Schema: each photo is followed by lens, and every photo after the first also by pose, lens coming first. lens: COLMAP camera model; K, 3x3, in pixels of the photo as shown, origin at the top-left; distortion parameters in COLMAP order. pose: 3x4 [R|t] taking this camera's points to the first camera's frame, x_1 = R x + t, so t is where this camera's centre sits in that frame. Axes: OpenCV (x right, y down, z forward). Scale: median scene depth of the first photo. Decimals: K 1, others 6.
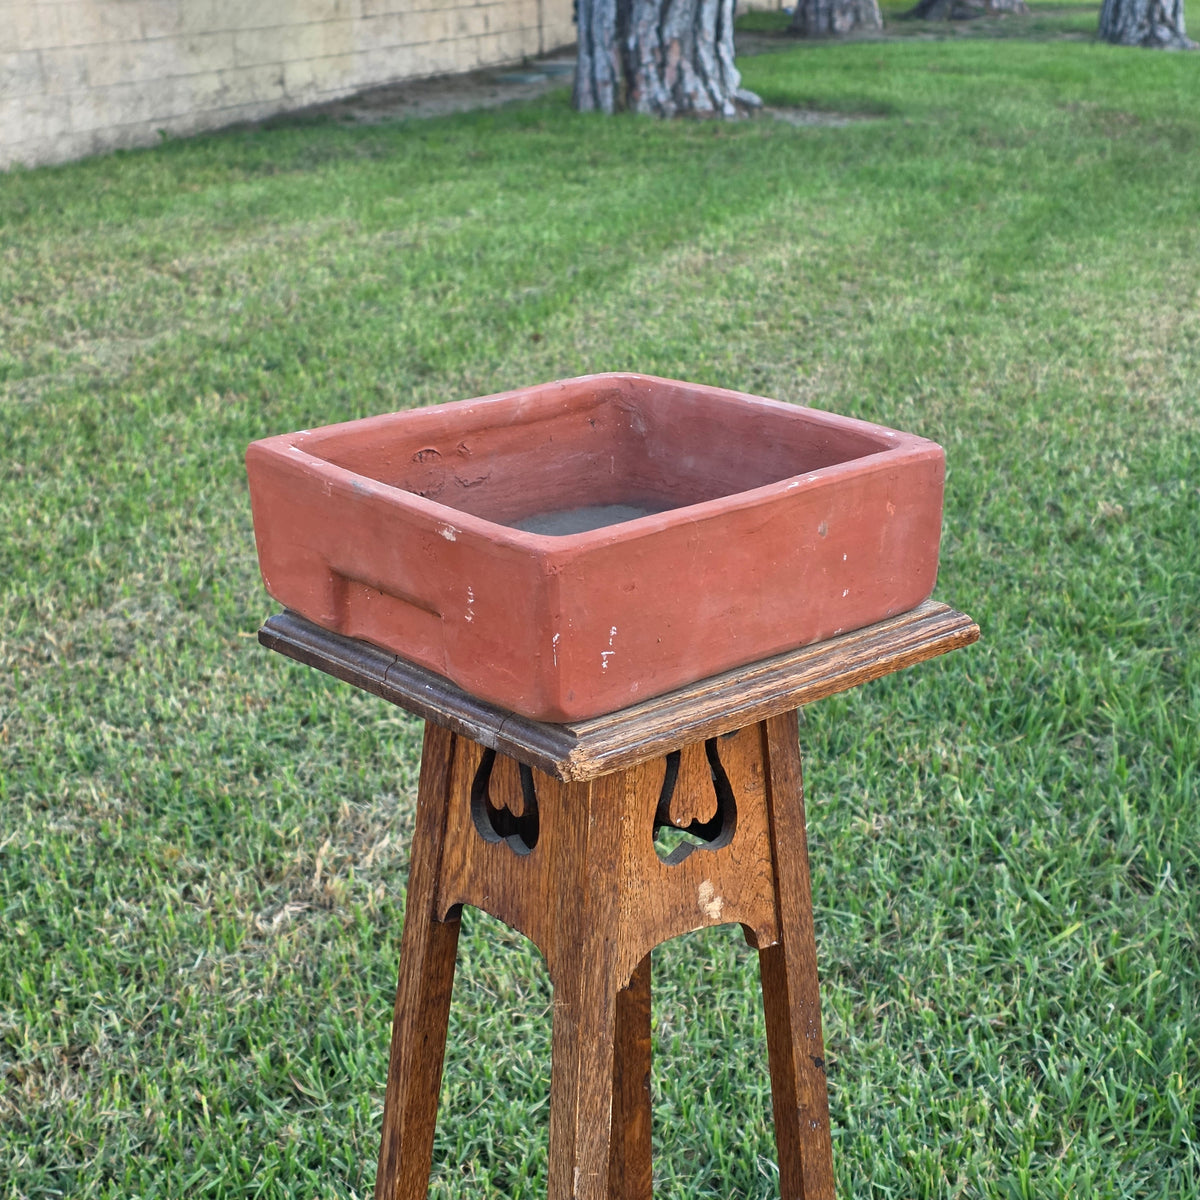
lens RADIAL K [[2278.8, 0, 576.2], [0, 2278.8, 487.7], [0, 0, 1]] dist [0.045098, -0.016729]
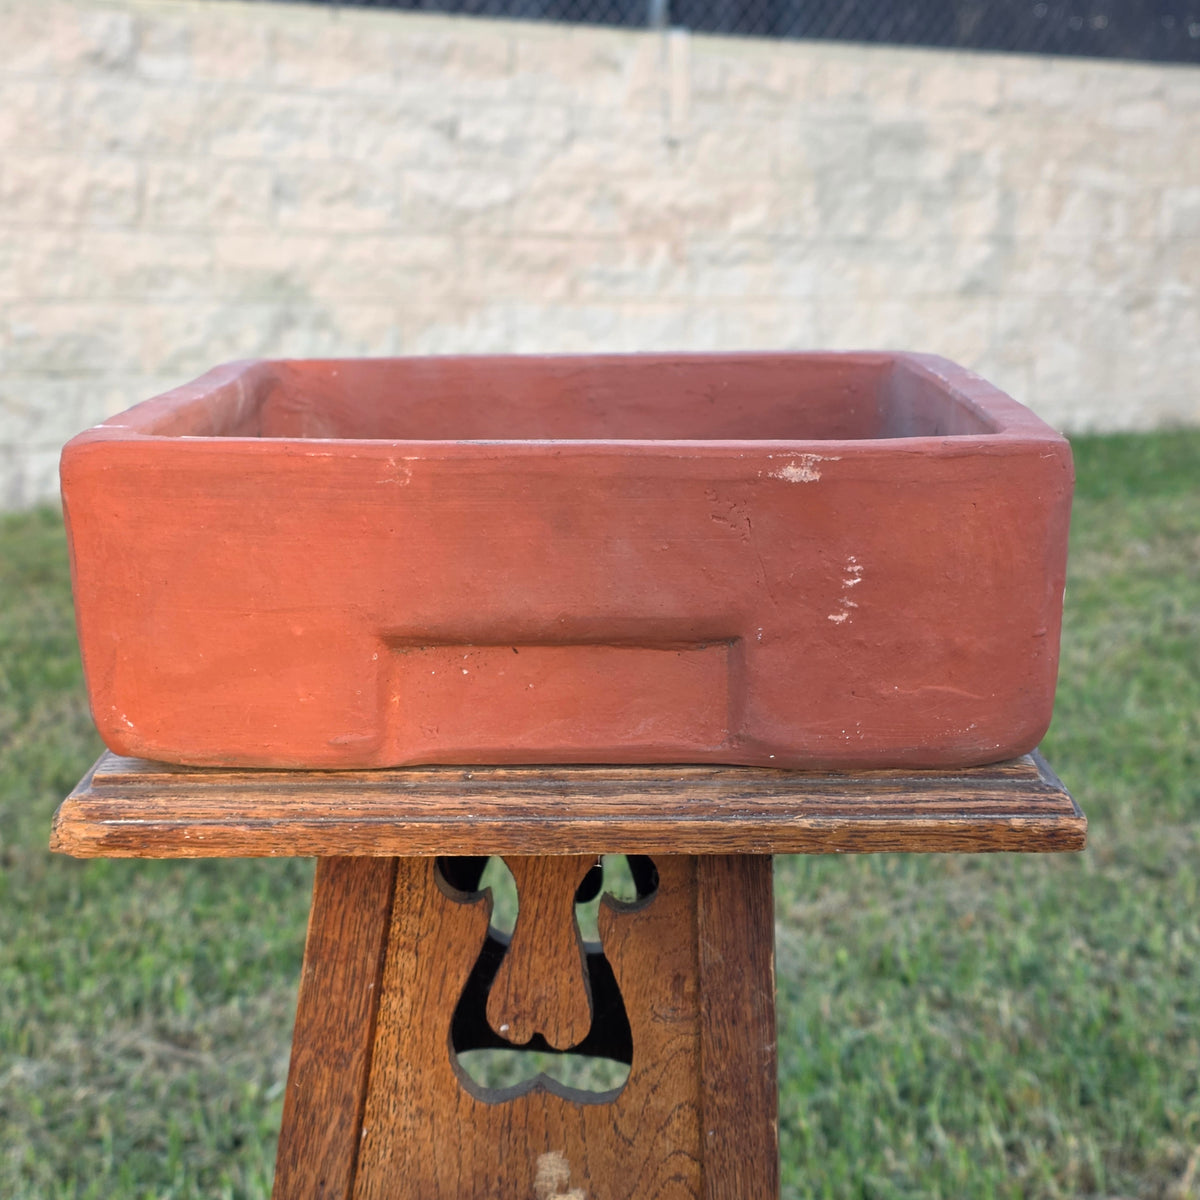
lens RADIAL K [[2254.4, 0, 601.2], [0, 2254.4, 519.0], [0, 0, 1]] dist [0.055810, -0.073469]
pose [[0.767464, 0.125674, -0.628653, 0.198136], [-0.189474, 0.981256, -0.035149, 0.016432], [0.612452, 0.146089, 0.776891, 0.264594]]
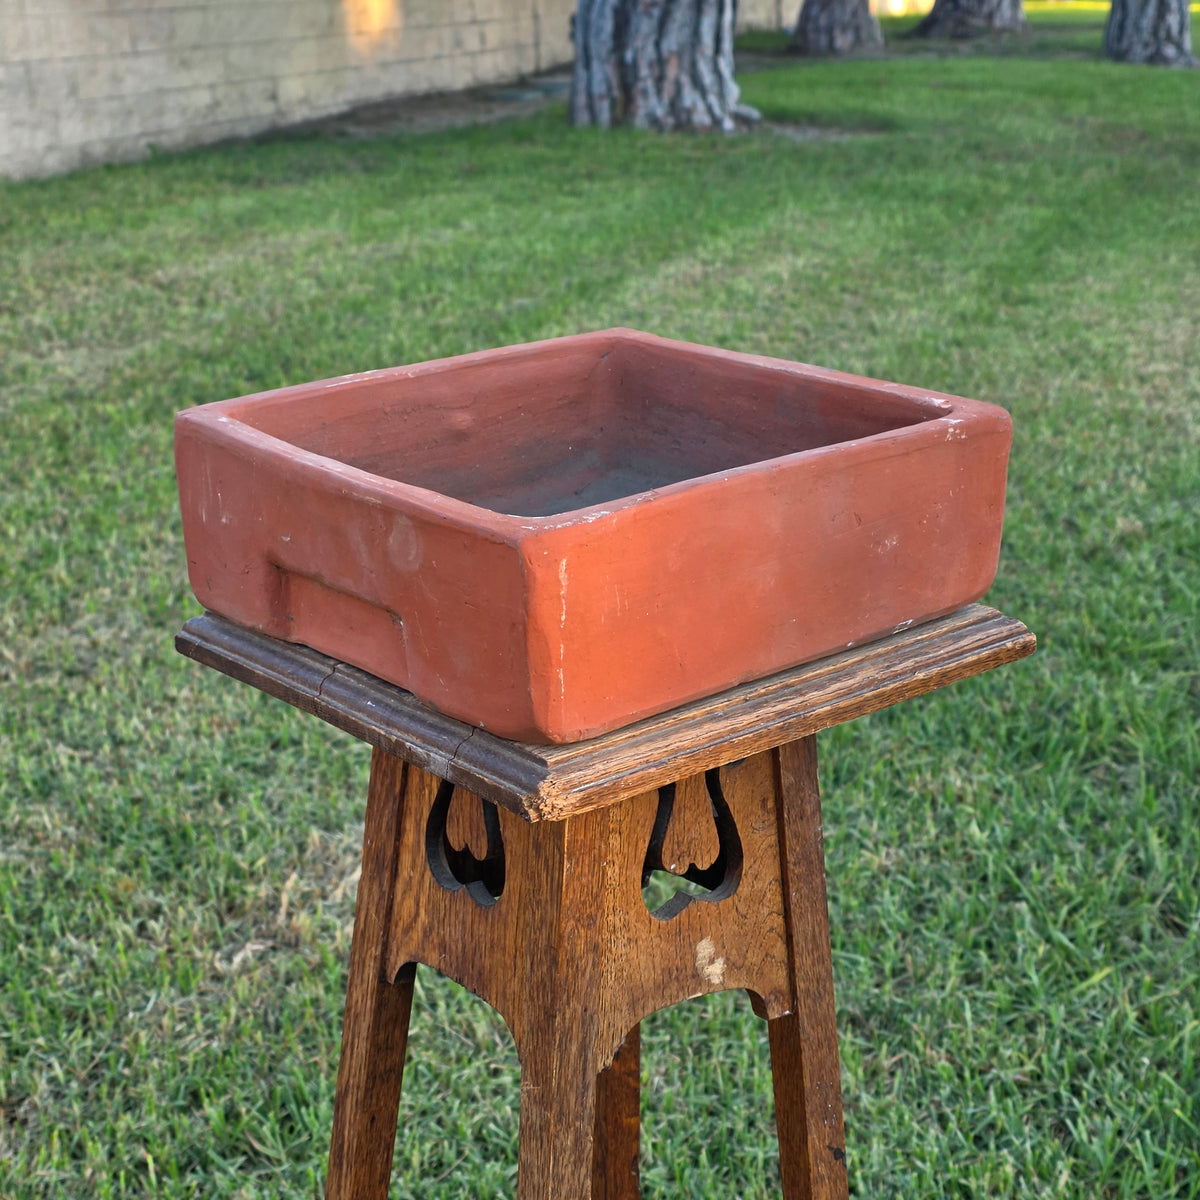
lens RADIAL K [[2258.2, 0, 562.9], [0, 2258.2, 548.1], [0, 0, 1]] dist [0.091227, -0.296065]
pose [[0.999981, 0.004516, -0.004256, 0.003784], [-0.004452, 0.999878, 0.014964, 0.008576], [0.004323, -0.014945, 0.999879, 0.085498]]
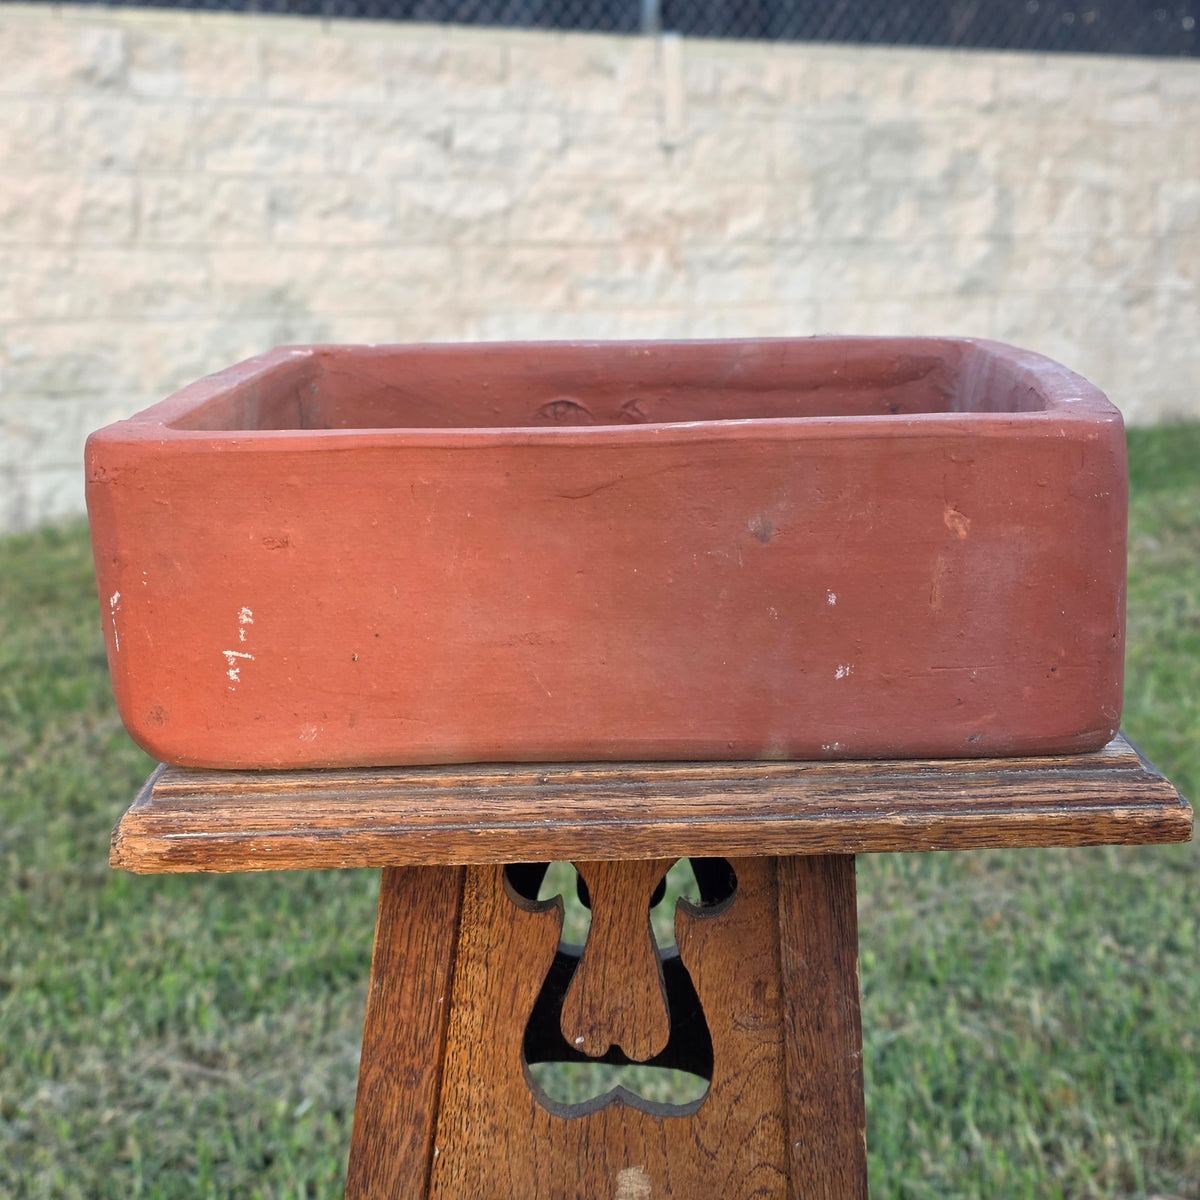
lens RADIAL K [[2248.3, 0, 595.8], [0, 2248.3, 541.1], [0, 0, 1]] dist [0.067856, -0.151132]
pose [[0.770124, 0.110688, -0.628217, 0.185159], [-0.166117, 0.985650, -0.029976, 0.019646], [0.615884, 0.127443, 0.777460, 0.267963]]
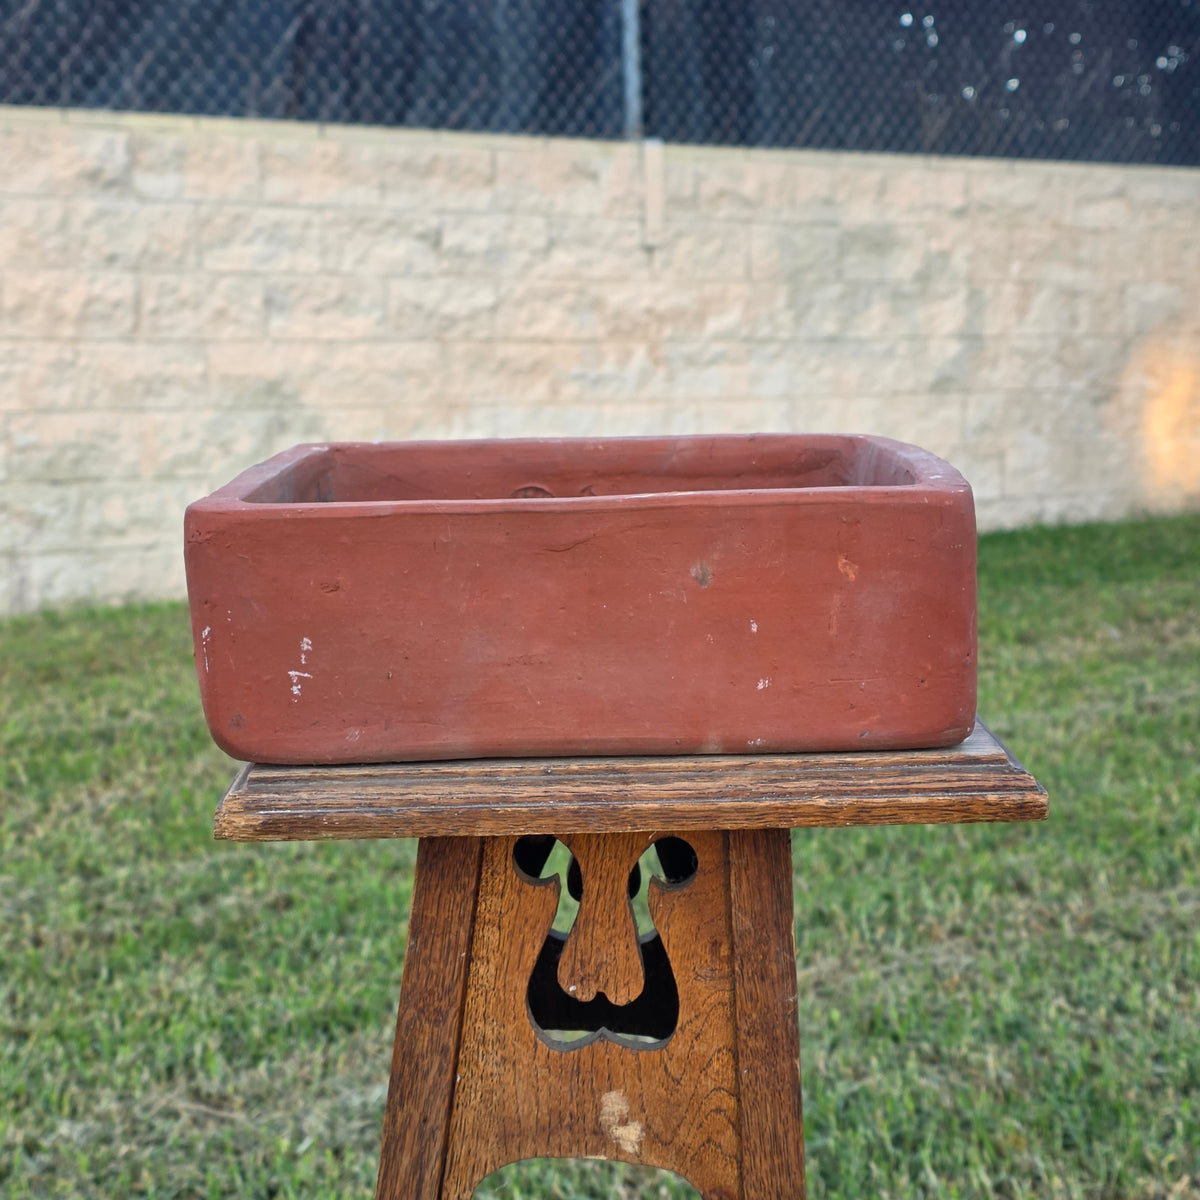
lens RADIAL K [[2258.2, 0, 562.9], [0, 2258.2, 548.1], [0, 0, 1]] dist [0.091227, -0.296065]
pose [[0.765892, 0.091698, -0.636397, 0.229782], [-0.173027, 0.982660, -0.066644, 0.028656], [0.619250, 0.161156, 0.768478, 0.211416]]
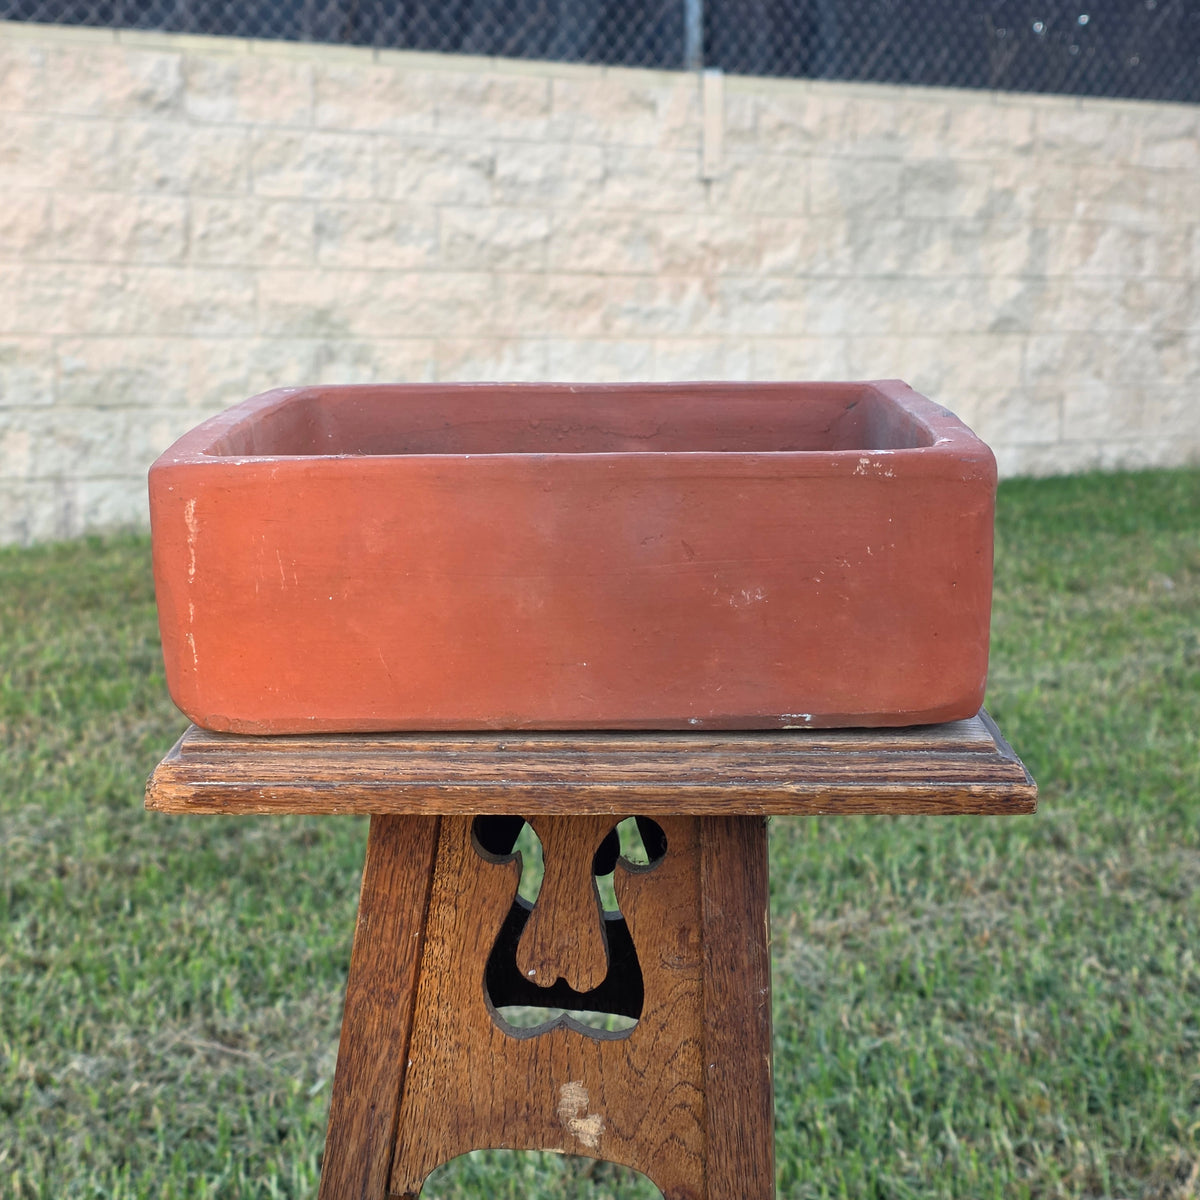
lens RADIAL K [[2254.3, 0, 558.9], [0, 2254.3, 567.6], [0, 0, 1]] dist [0.052464, -0.077396]
pose [[0.744641, 0.133688, -0.653940, 0.224823], [-0.196249, 0.980283, -0.023064, 0.021077], [0.637963, 0.145510, 0.756195, 0.236493]]
